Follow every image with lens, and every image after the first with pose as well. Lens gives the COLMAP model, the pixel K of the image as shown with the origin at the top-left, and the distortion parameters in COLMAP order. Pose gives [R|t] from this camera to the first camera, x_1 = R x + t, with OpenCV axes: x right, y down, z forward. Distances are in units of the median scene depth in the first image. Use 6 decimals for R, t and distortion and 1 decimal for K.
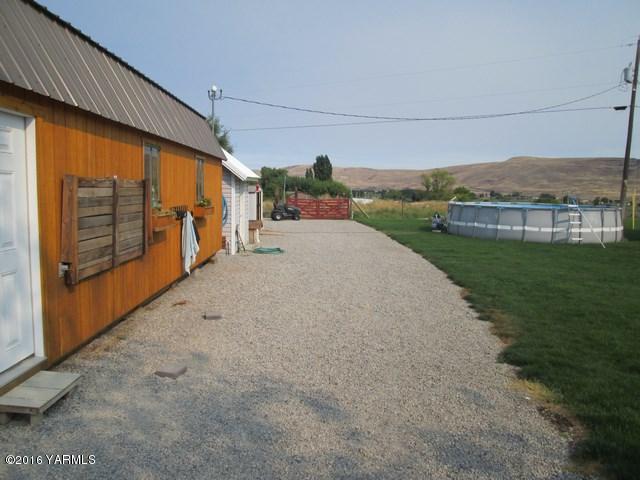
lens RADIAL K [[528.6, 0, 319.7], [0, 528.6, 240.0], [0, 0, 1]] dist [-0.040251, 0.002628]
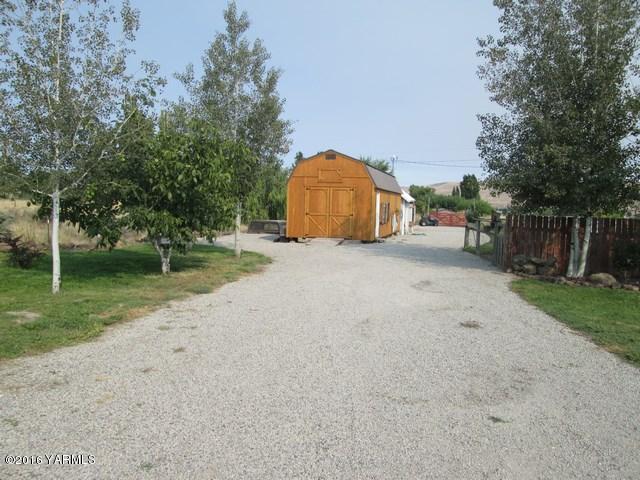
lens RADIAL K [[528.6, 0, 320.4], [0, 528.6, 239.8], [0, 0, 1]] dist [-0.040251, 0.002628]
pose [[0.962586, 0.031388, -0.269151, 0.045440], [-0.039865, 0.998865, -0.026085, 0.052484], [0.268027, 0.035839, 0.962745, -0.547287]]
